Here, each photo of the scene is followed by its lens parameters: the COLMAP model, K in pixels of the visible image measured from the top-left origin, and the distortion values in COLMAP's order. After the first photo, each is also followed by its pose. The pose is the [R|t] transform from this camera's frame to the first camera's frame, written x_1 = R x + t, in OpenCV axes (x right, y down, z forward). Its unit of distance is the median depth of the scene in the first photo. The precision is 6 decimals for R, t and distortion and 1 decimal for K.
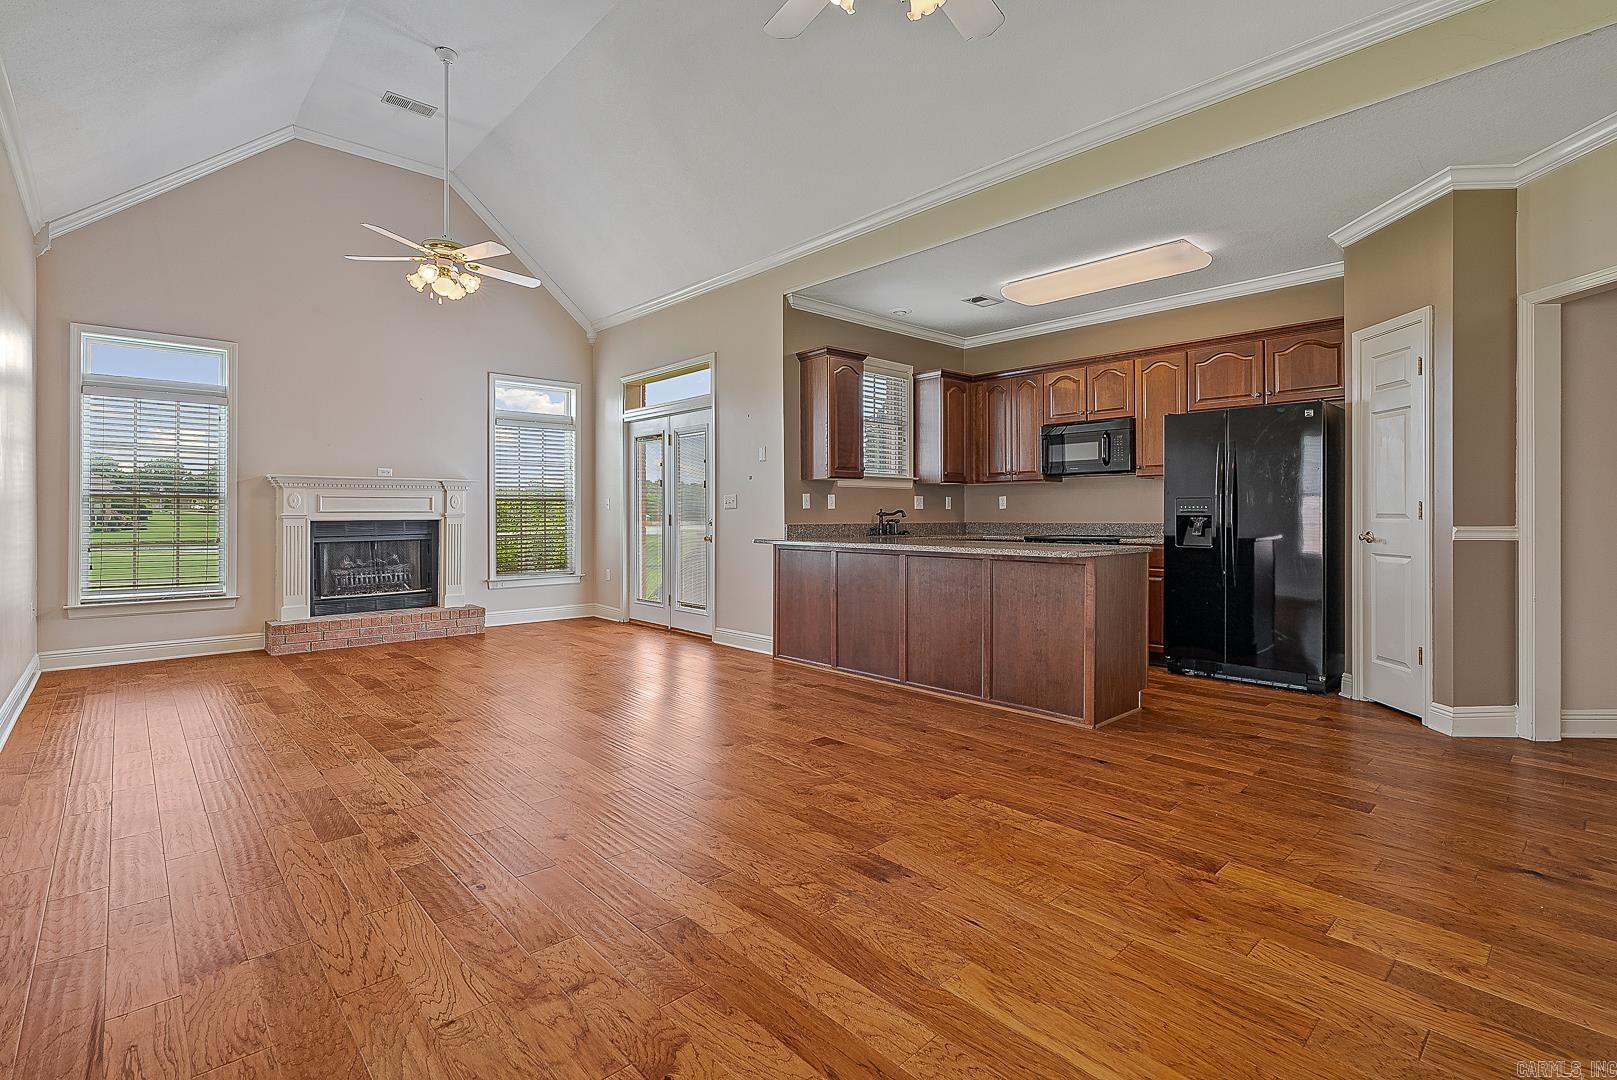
lens RADIAL K [[747.4, 0, 806.5], [0, 747.4, 504.8], [0, 0, 1]] dist [-0.002474, 0.000689]
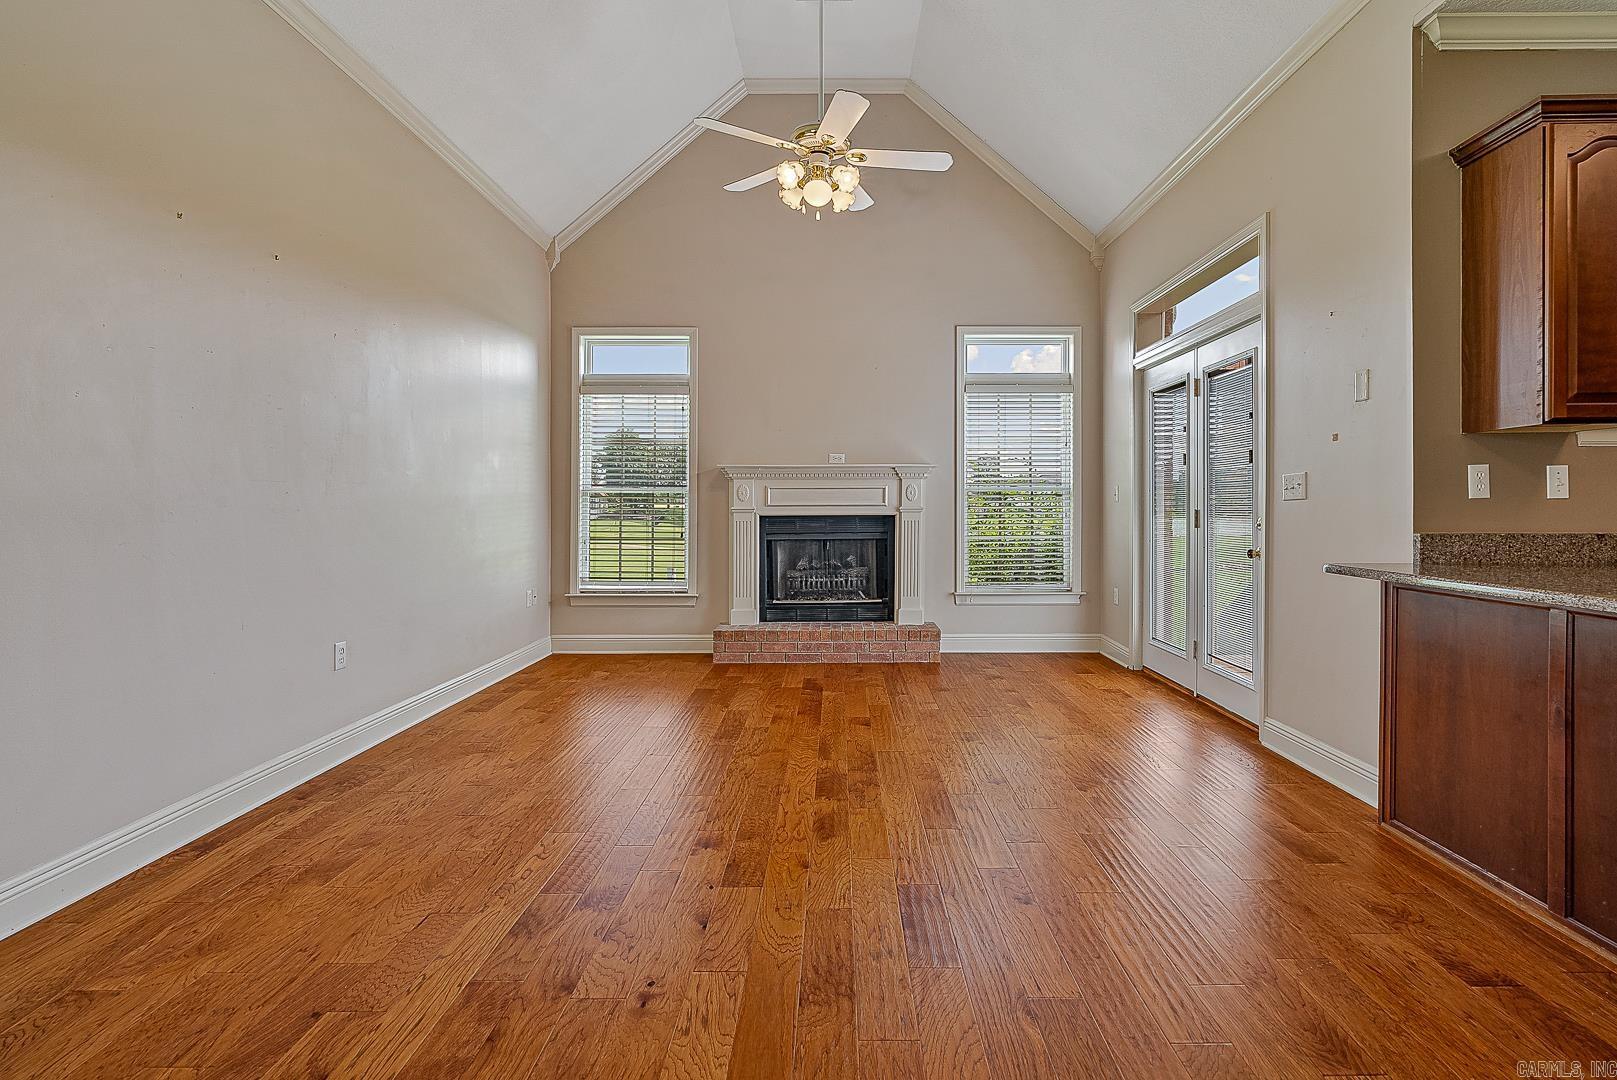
lens RADIAL K [[756.6, 0, 843.3], [0, 756.6, 508.7], [0, 0, 1]] dist [-0.001684, 0.000382]
pose [[0.740295, 0.003025, -0.672276, 0.021877], [0.007212, 0.999897, 0.012441, 0.002926], [0.672244, -0.014058, 0.740196, 0.415316]]
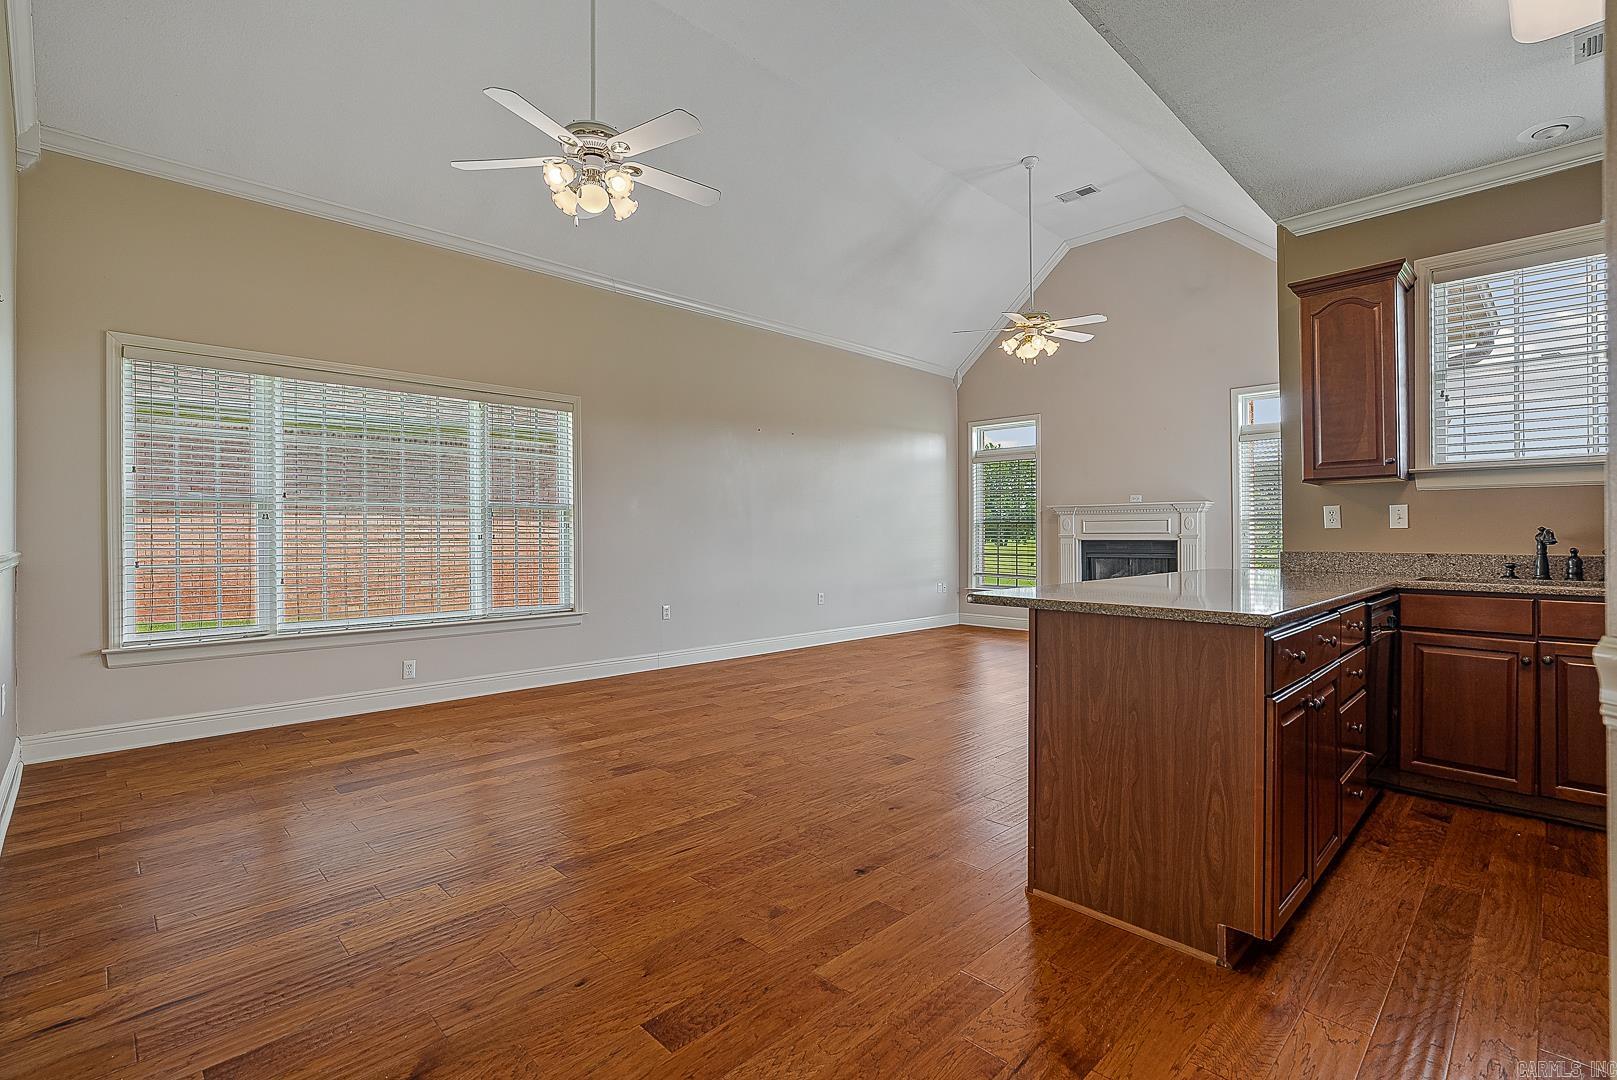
lens RADIAL K [[739.2, 0, 805.9], [0, 739.2, 531.2], [0, 0, 1]] dist [-0.002837, 0.000358]
pose [[0.030469, -0.002024, -0.999534, 0.629419], [0.010577, 0.999943, -0.001702, 0.003818], [0.999480, -0.010521, 0.030488, 0.515949]]
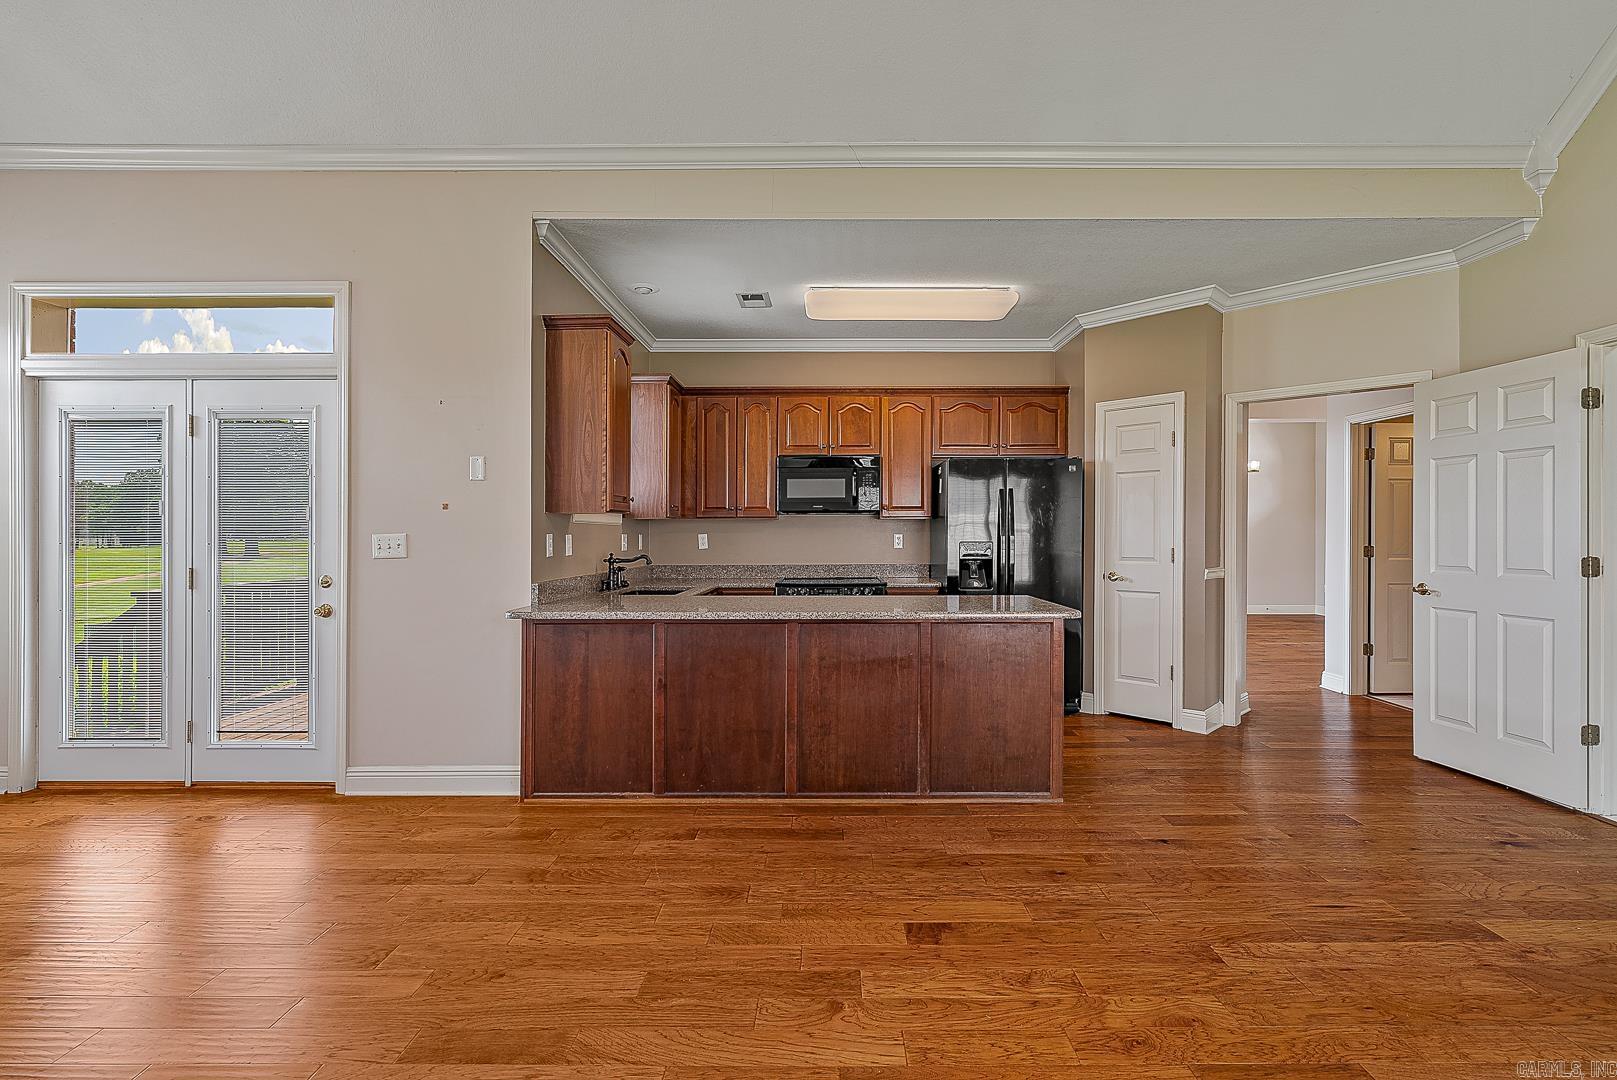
lens RADIAL K [[743.6, 0, 818.5], [0, 743.6, 536.4], [0, 0, 1]] dist [-0.003870, 0.000334]
pose [[0.682359, -0.001584, 0.731016, -0.312504], [-0.006719, 0.999942, 0.008438, -0.019939], [-0.730986, -0.010670, 0.682309, 0.384814]]
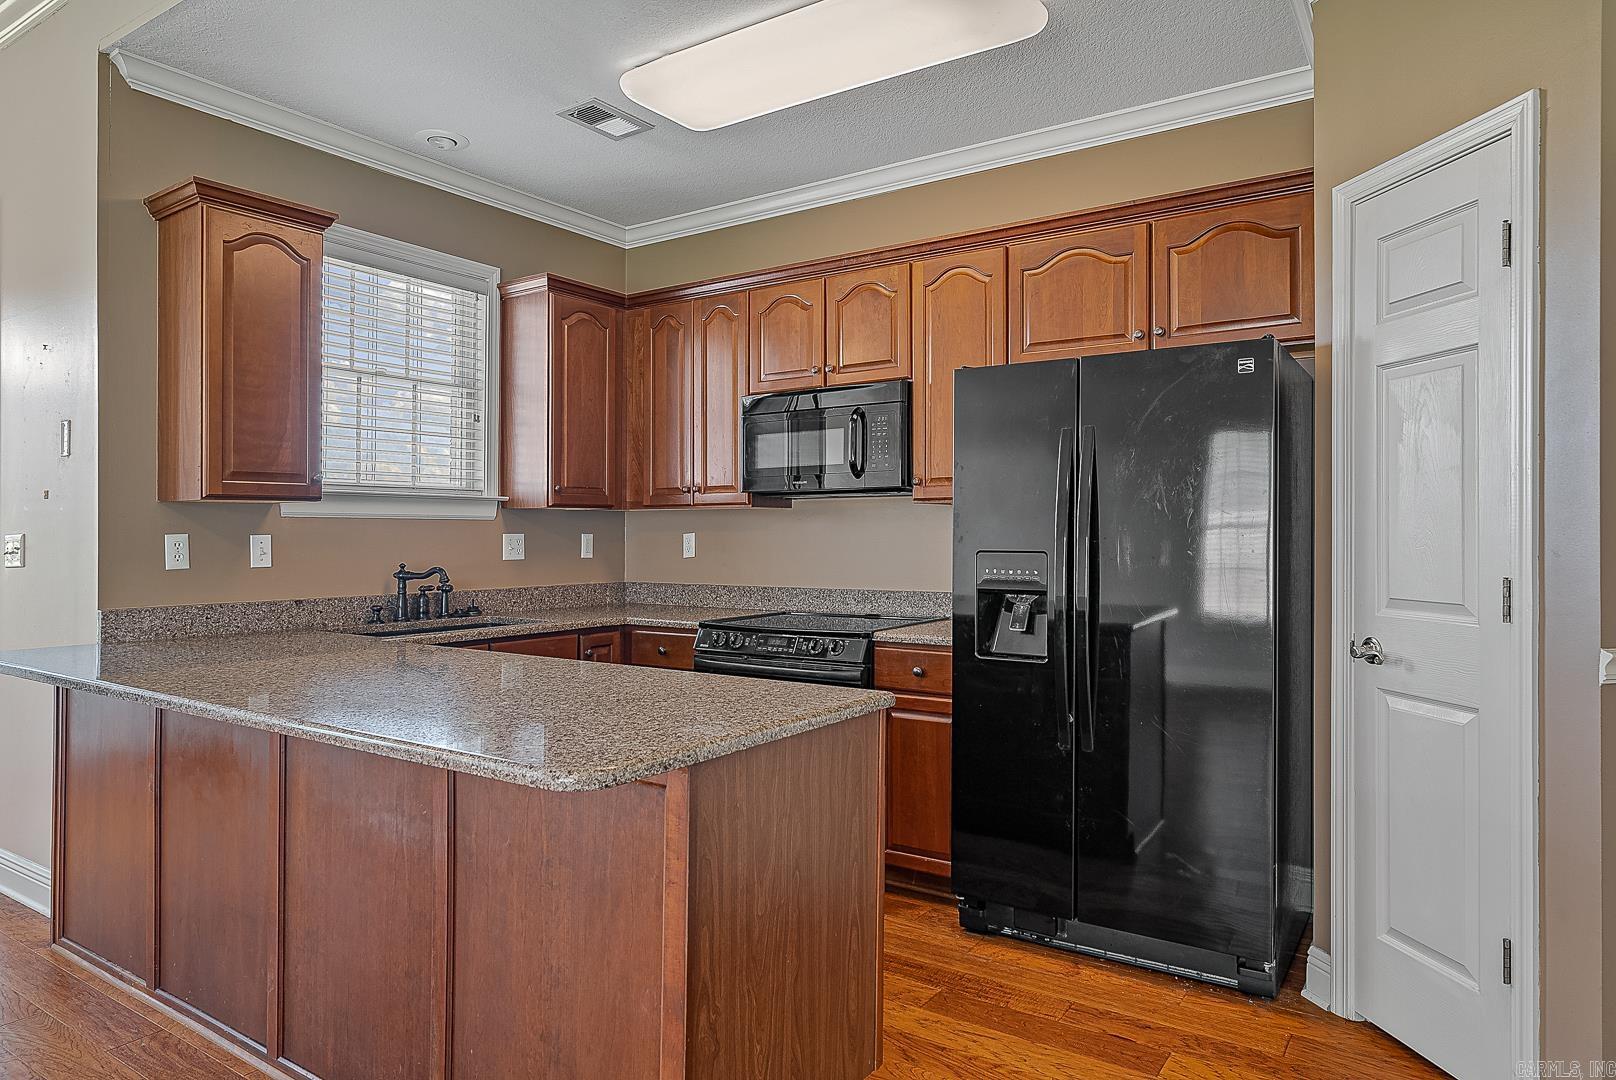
lens RADIAL K [[985.7, 0, 809.5], [0, 985.7, 527.2], [0, 0, 1]] dist [-0.000856, 0.001087]
pose [[0.971989, 0.001418, 0.235024, 0.215346], [-0.002445, 0.999989, 0.004077, -0.021826], [-0.235015, -0.004538, 0.971981, 0.372494]]
